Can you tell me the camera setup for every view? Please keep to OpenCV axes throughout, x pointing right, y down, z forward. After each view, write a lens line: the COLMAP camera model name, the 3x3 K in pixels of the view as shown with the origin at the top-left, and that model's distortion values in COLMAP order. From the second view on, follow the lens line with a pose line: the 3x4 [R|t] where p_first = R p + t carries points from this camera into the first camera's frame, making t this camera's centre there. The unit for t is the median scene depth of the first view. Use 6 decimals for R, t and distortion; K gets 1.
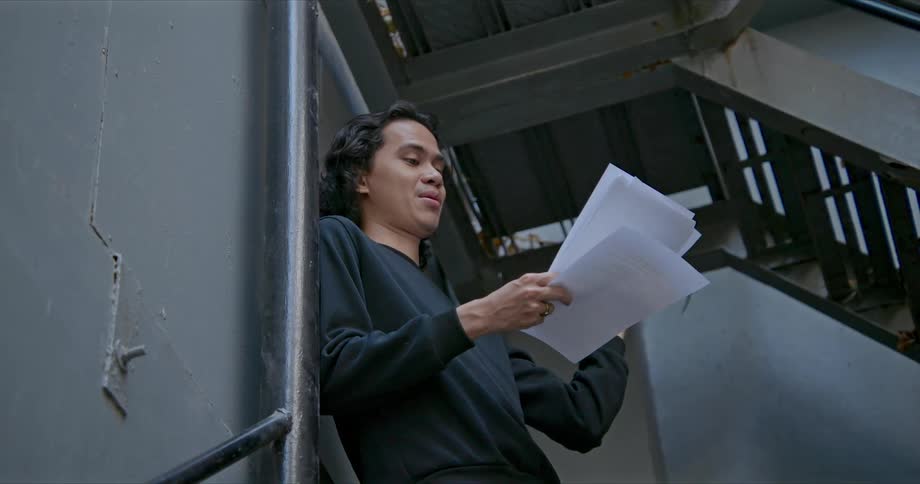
lens RADIAL K [[1996.4, 0, 460.0], [0, 1996.4, 242.0], [0, 0, 1]] dist [0.903521, 0.265821]
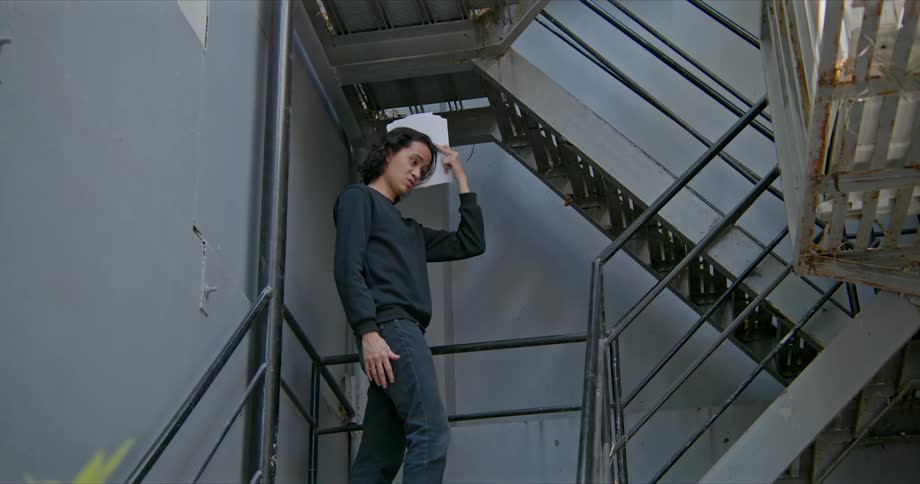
lens RADIAL K [[1370.8, 0, 460.0], [0, 1370.8, 242.0], [0, 0, 1]] dist [0.012466, 0.033941]
pose [[0.991907, 0.079058, 0.099350, -0.022655], [-0.102639, 0.959894, 0.260901, -0.255383], [-0.074739, -0.268987, 0.960240, -0.296669]]
